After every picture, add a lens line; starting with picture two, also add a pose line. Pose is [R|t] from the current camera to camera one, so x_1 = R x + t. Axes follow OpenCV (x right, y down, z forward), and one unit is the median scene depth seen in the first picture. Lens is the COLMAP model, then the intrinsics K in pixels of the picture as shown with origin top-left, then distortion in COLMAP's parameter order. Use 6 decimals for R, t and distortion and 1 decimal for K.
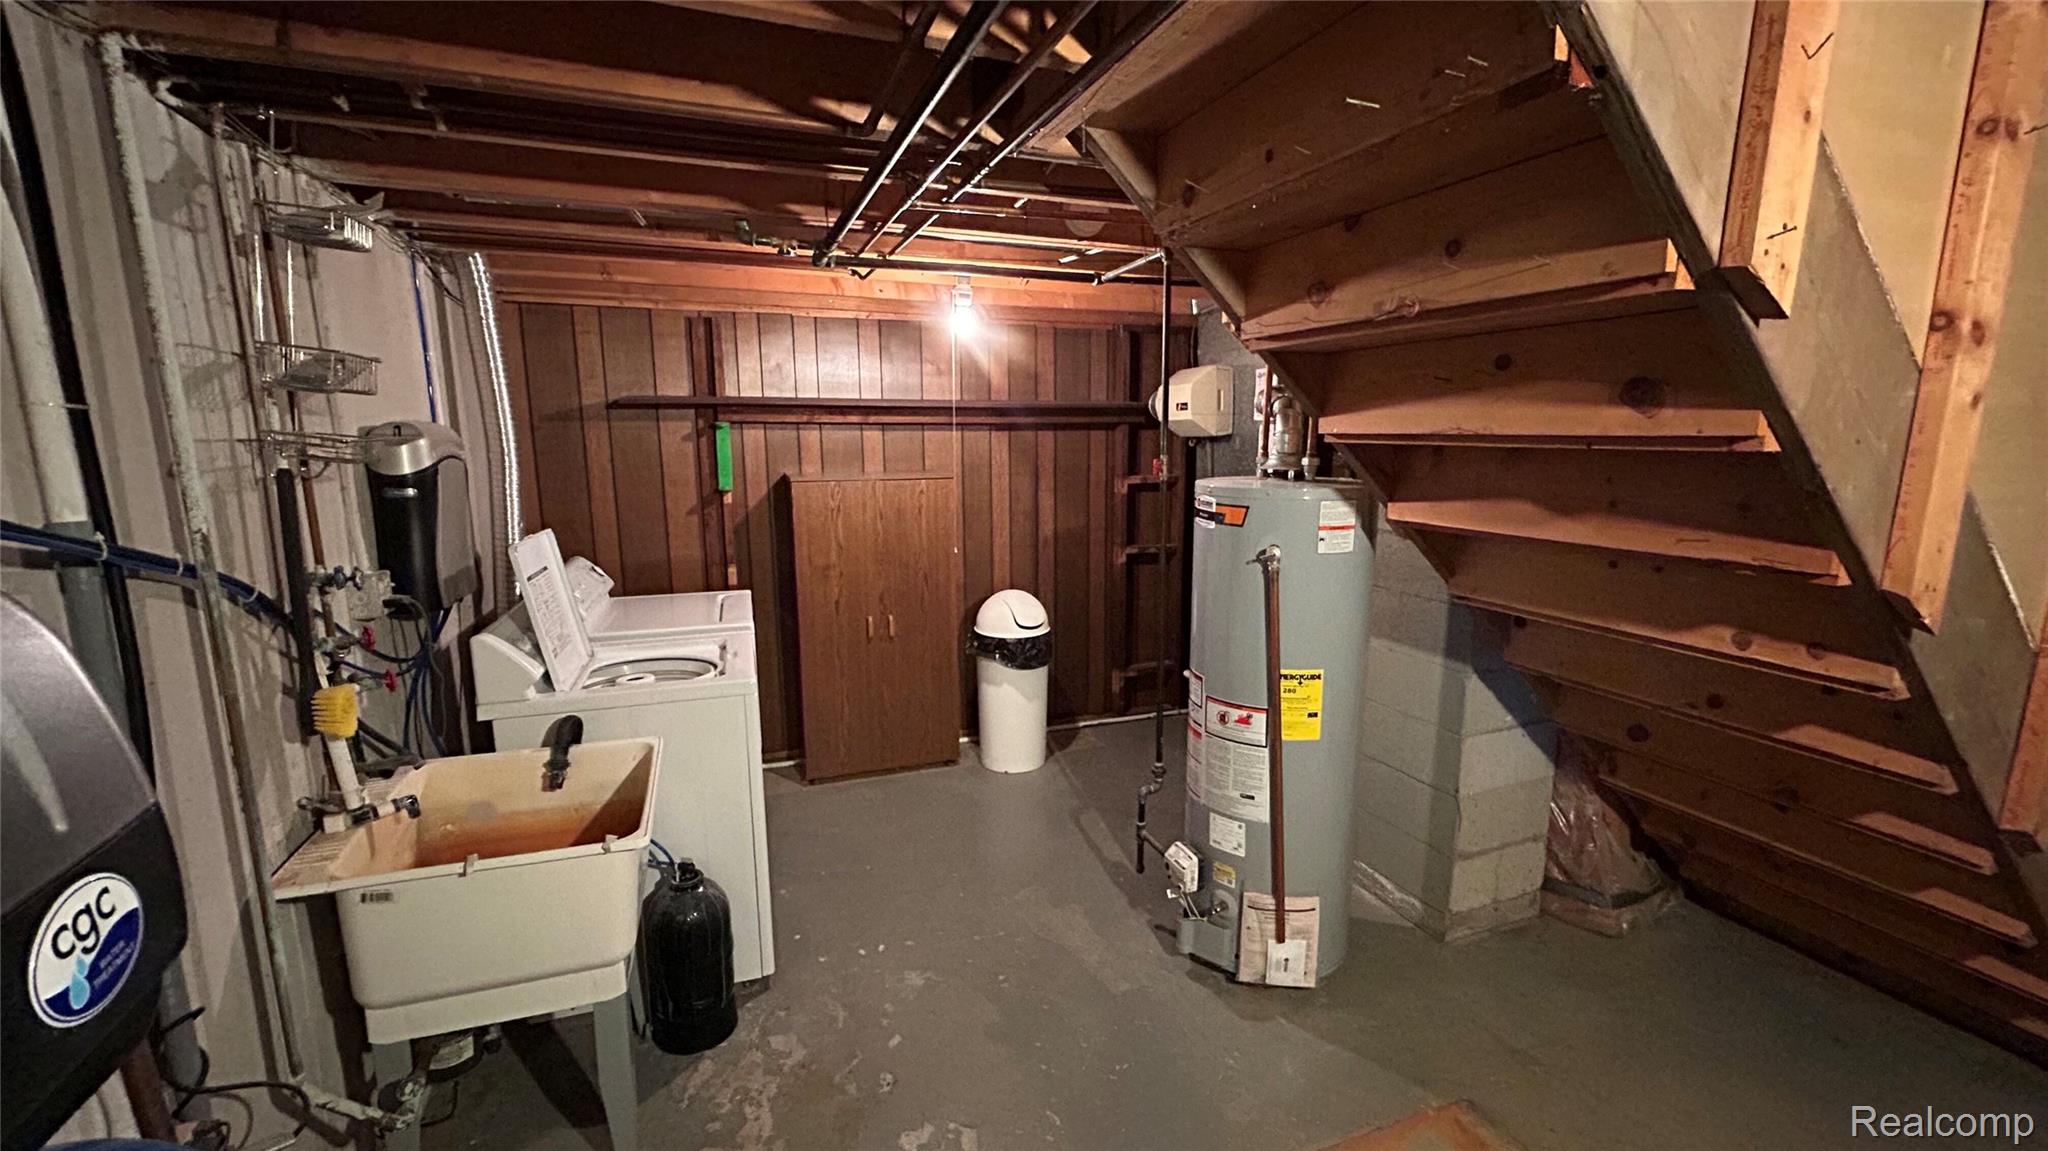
lens RADIAL K [[835.2, 0, 1021.3], [0, 835.2, 578.6], [0, 0, 1]] dist [-0.002431, 0.001134]
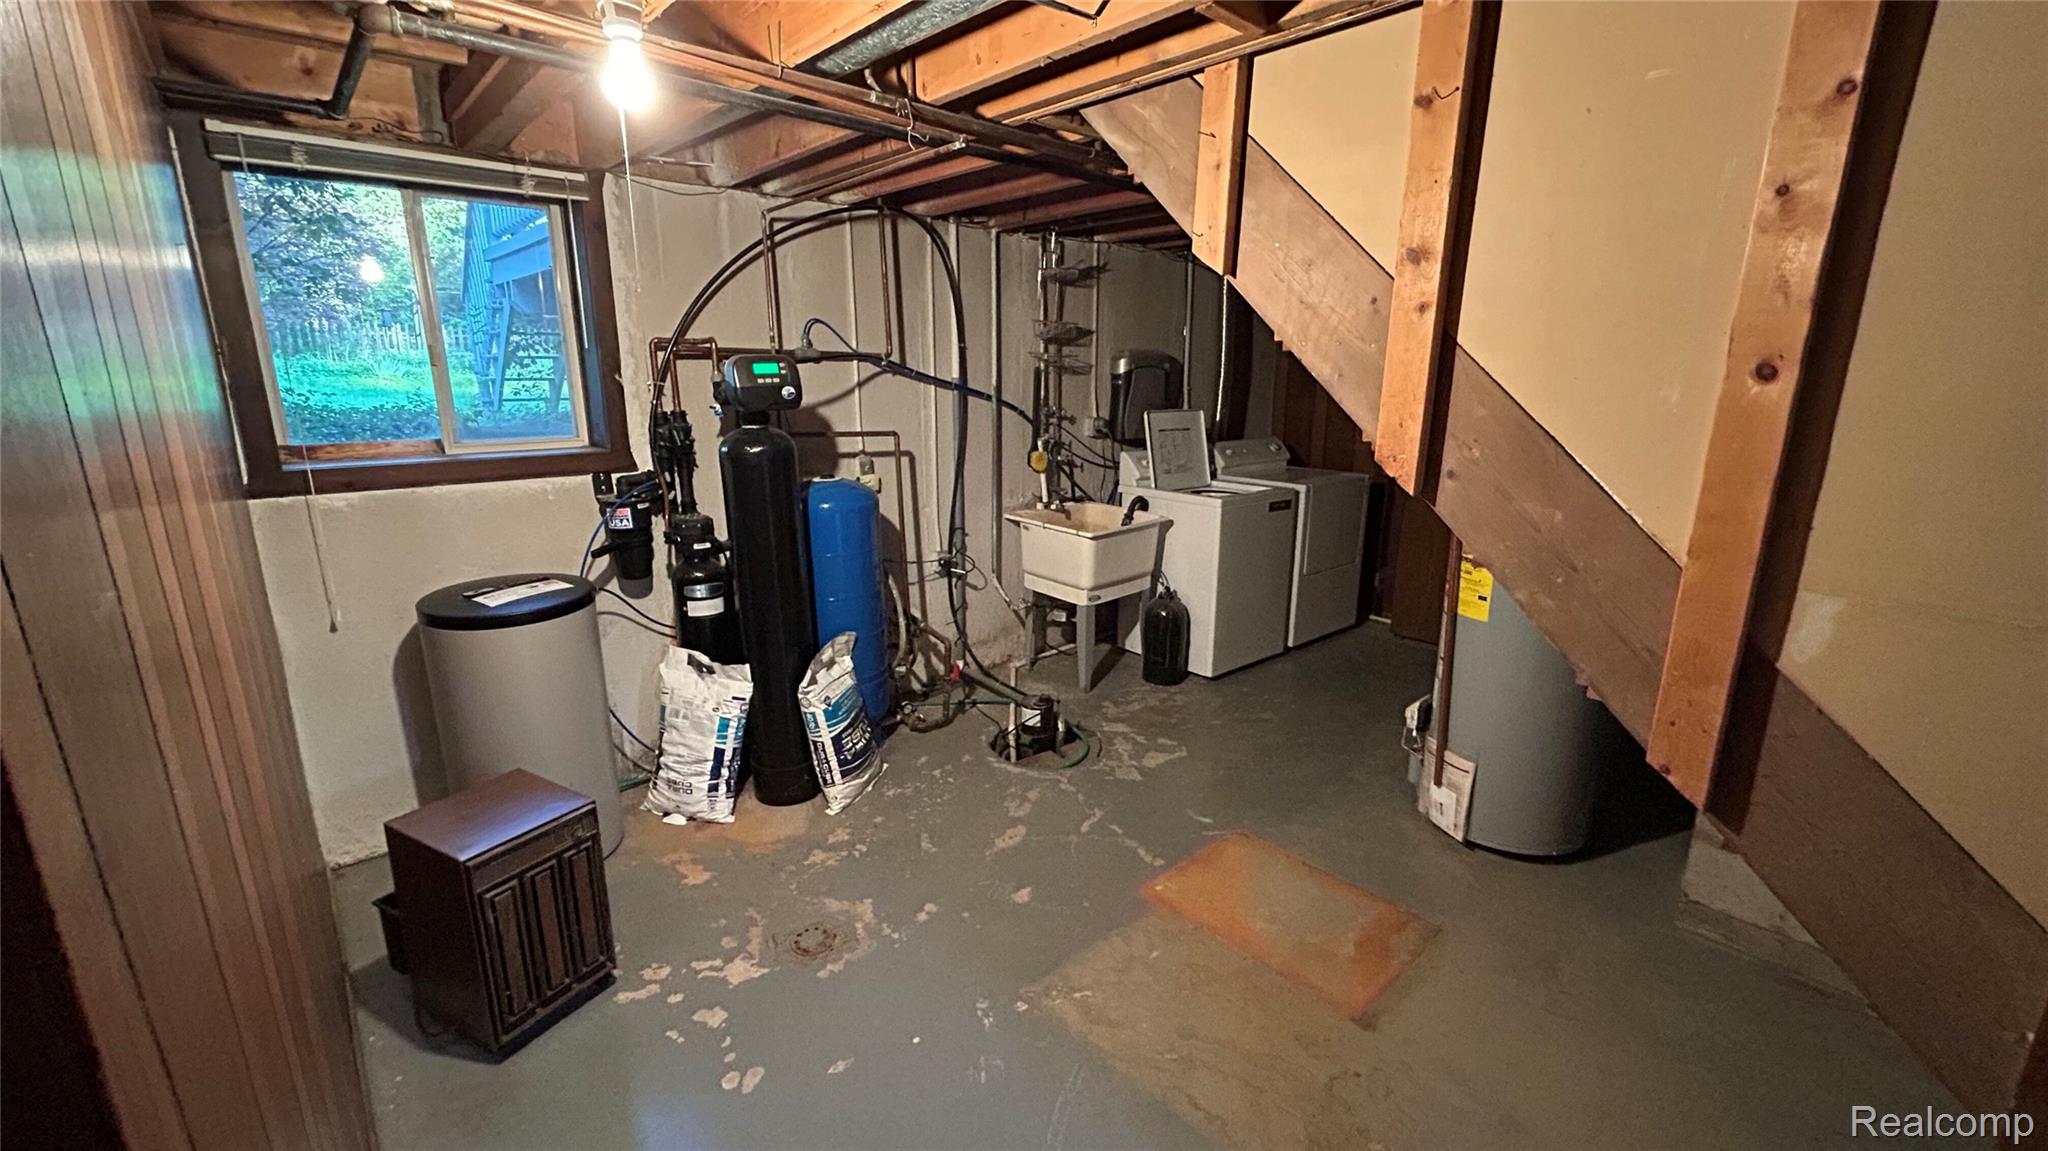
lens RADIAL K [[835.2, 0, 1026.2], [0, 835.2, 572.0], [0, 0, 1]] dist [-0.002431, 0.001134]
pose [[0.366715, 0.228194, -0.901913, 1.099837], [-0.162969, 0.970218, 0.179214, 0.023499], [0.915948, 0.081264, 0.392982, -0.023944]]
